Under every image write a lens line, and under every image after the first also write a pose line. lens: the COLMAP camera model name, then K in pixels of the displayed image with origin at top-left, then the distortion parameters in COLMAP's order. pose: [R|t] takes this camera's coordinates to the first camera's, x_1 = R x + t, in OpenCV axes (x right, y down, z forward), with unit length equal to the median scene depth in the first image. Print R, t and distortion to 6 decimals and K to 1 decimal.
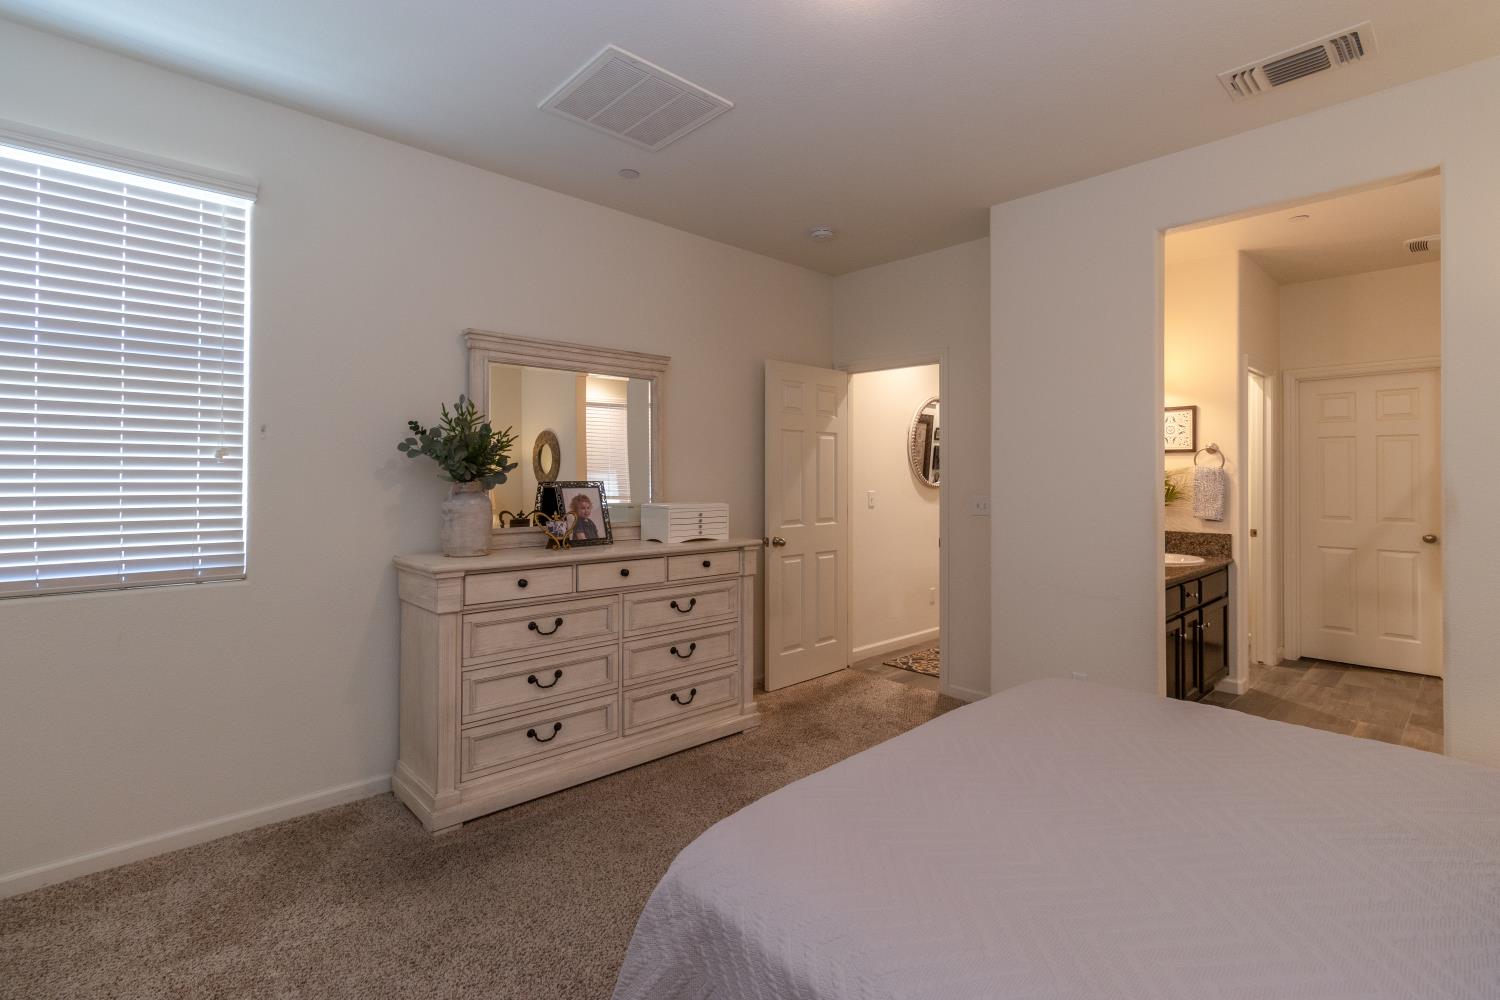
lens RADIAL K [[705.7, 0, 748.7], [0, 705.7, 466.7], [0, 0, 1]] dist [0.003170, 0.000314]
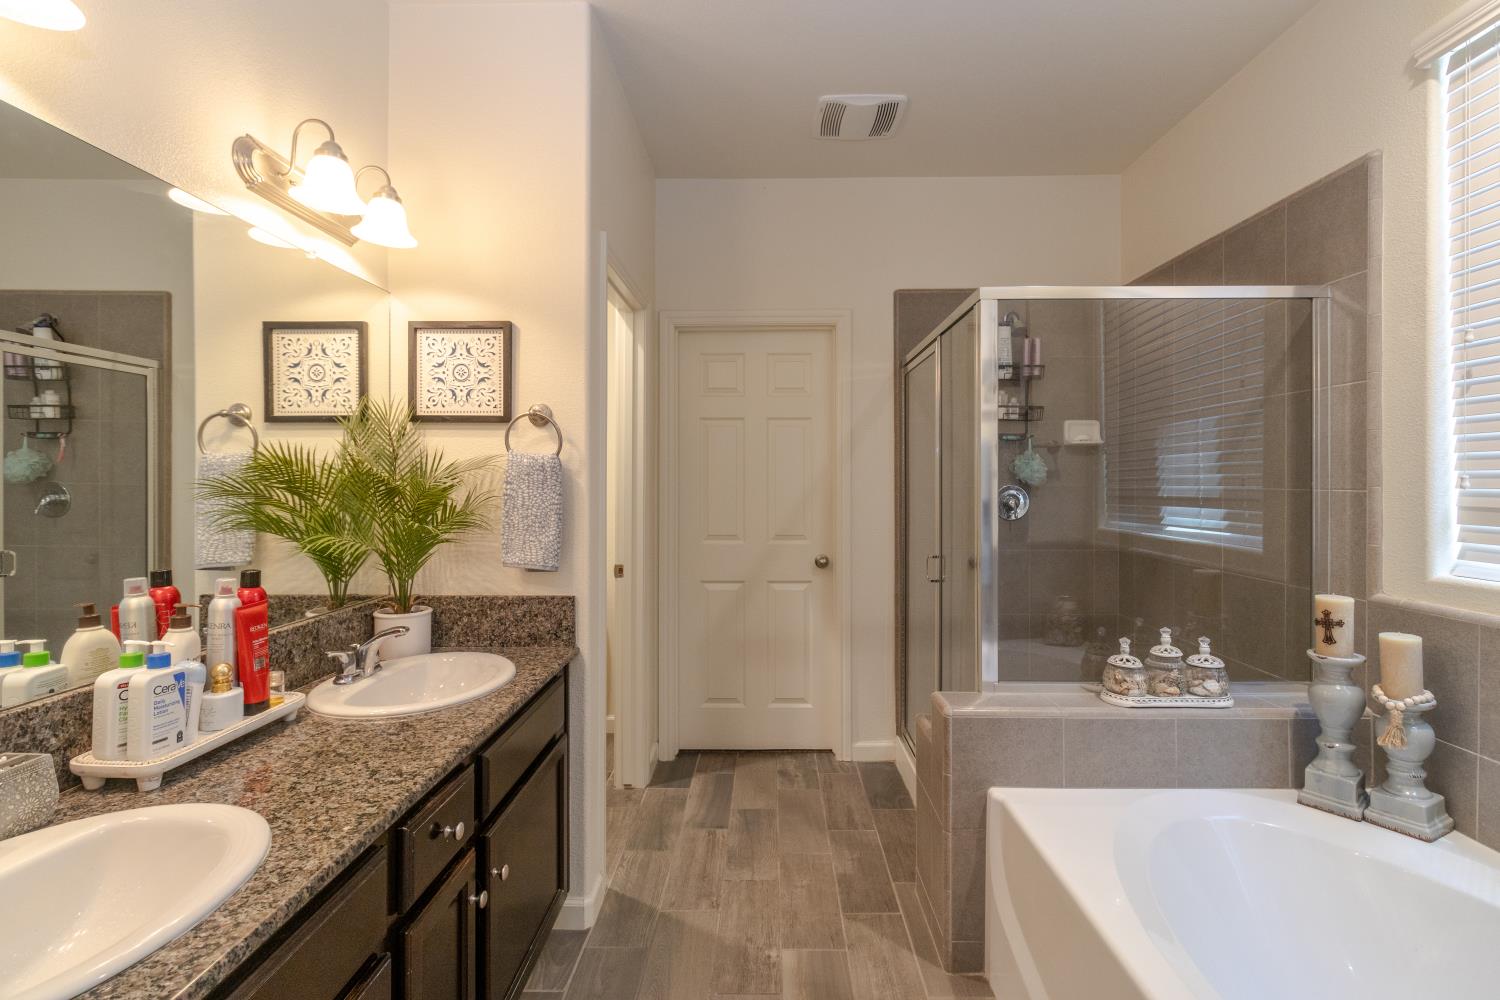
lens RADIAL K [[677.4, 0, 772.0], [0, 677.4, 481.8], [0, 0, 1]] dist [0.004549, -0.000193]
pose [[0.679941, -0.005657, 0.733245, 0.421373], [-0.005428, 0.999904, 0.012748, 0.011449], [-0.733247, -0.012648, 0.679845, 0.569220]]
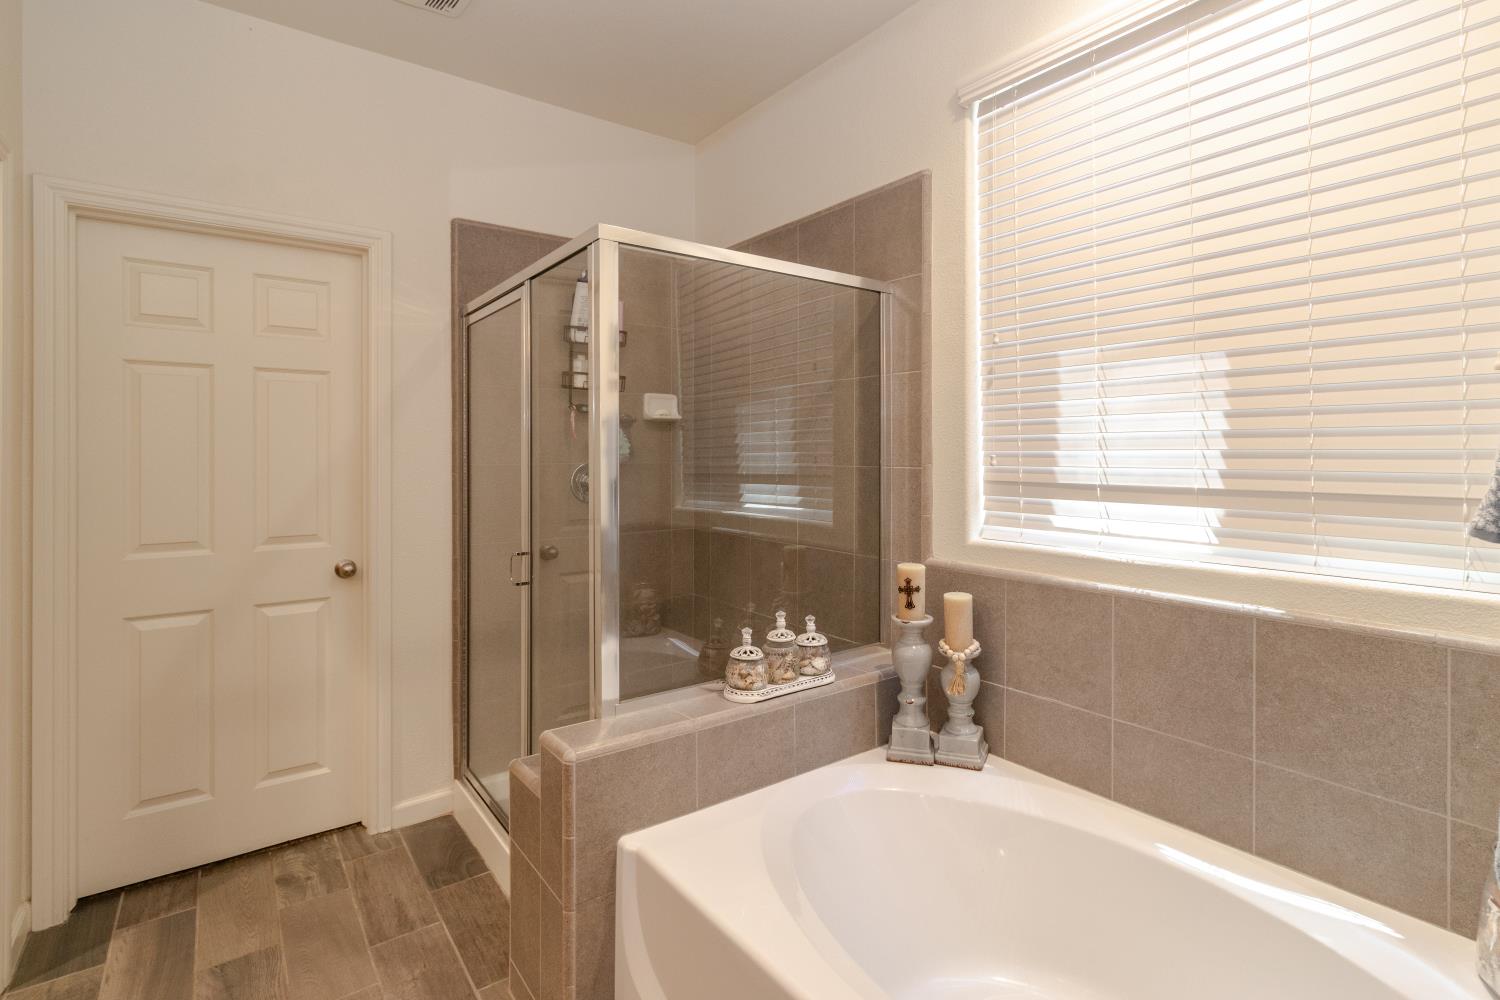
lens RADIAL K [[705.7, 0, 744.4], [0, 705.7, 456.2], [0, 0, 1]] dist [0.003170, 0.000314]
pose [[0.107664, -0.005135, 0.994174, 0.469957], [-0.010346, 0.999927, 0.006285, 0.010581], [-0.994133, -0.010962, 0.107603, 0.648744]]
